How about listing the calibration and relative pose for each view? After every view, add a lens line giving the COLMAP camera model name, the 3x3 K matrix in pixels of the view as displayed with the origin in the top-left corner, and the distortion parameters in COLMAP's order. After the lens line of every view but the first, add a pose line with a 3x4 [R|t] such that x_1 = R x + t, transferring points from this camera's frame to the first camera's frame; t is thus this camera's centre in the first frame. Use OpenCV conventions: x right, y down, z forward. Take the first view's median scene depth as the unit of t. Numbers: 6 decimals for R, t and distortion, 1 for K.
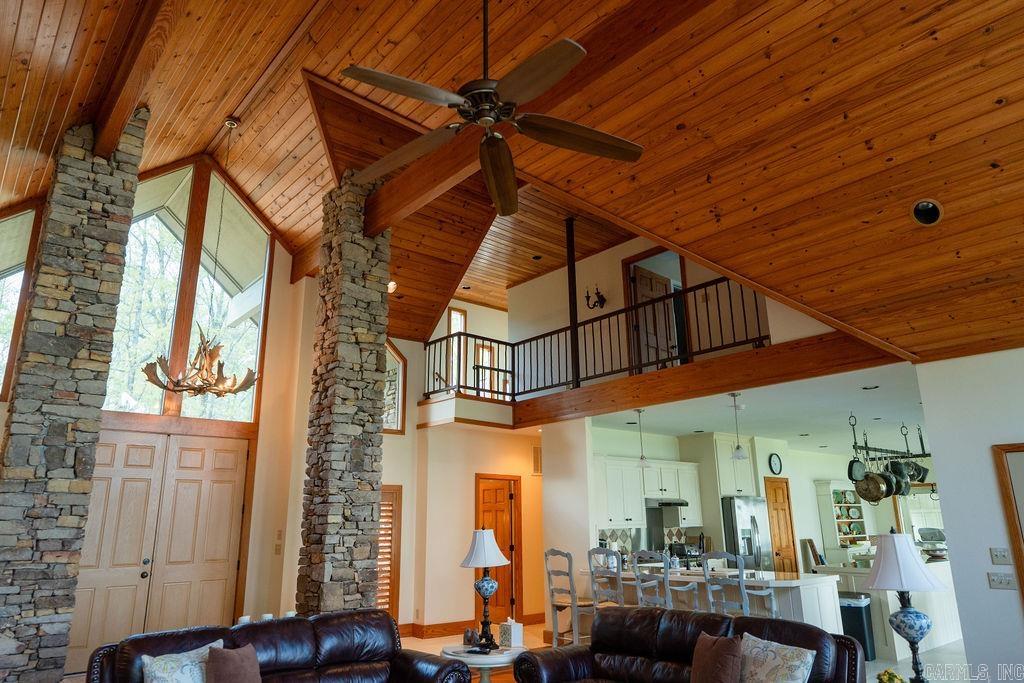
lens RADIAL K [[672.7, 0, 511.2], [0, 672.7, 339.0], [0, 0, 1]] dist [0.001343, 0.002054]
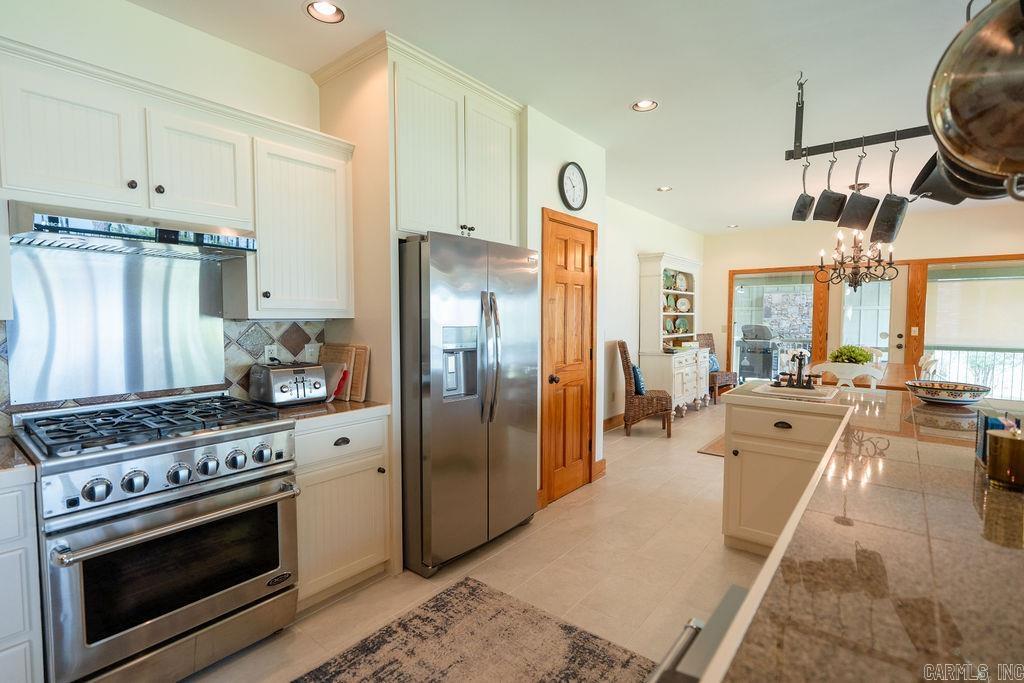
lens RADIAL K [[483.1, 0, 512.0], [0, 483.1, 341.5], [0, 0, 1]] dist [-0.003360, 0.000057]
pose [[0.982413, 0.003134, 0.186694, 0.388005], [-0.060968, 0.950440, 0.304871, 0.249437], [-0.176486, -0.310891, 0.933916, 0.893832]]
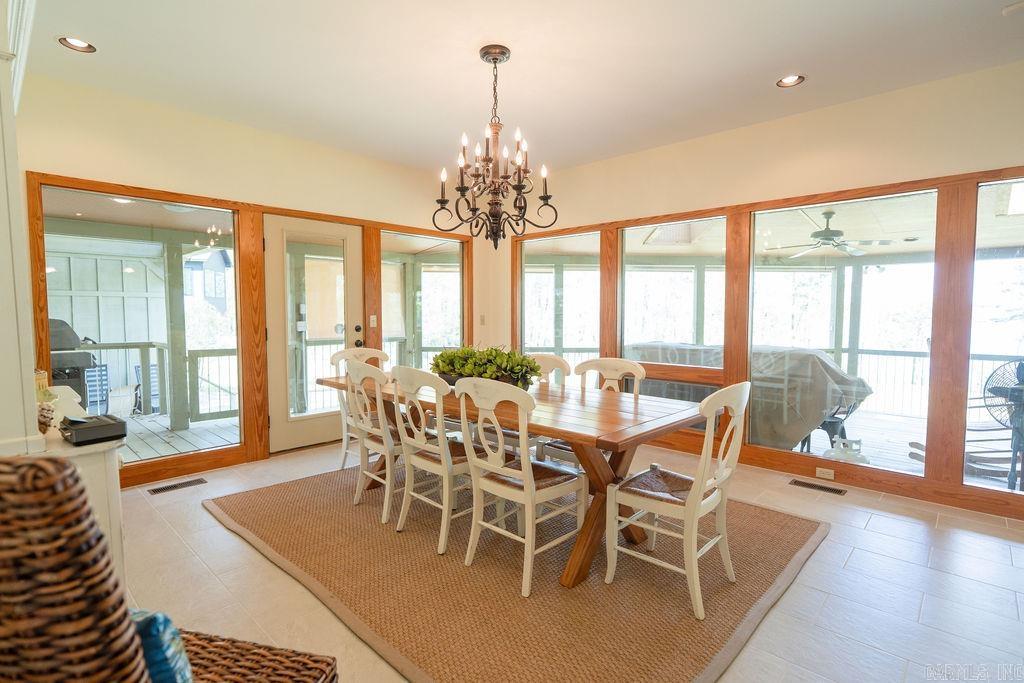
lens RADIAL K [[498.9, 0, 512.0], [0, 498.9, 341.5], [0, 0, 1]] dist [0.000013, 0.000004]
pose [[-0.108553, -0.045179, 0.993064, 0.577881], [-0.258839, 0.965794, 0.015644, 0.403568], [-0.959801, -0.255346, -0.116534, 1.418901]]
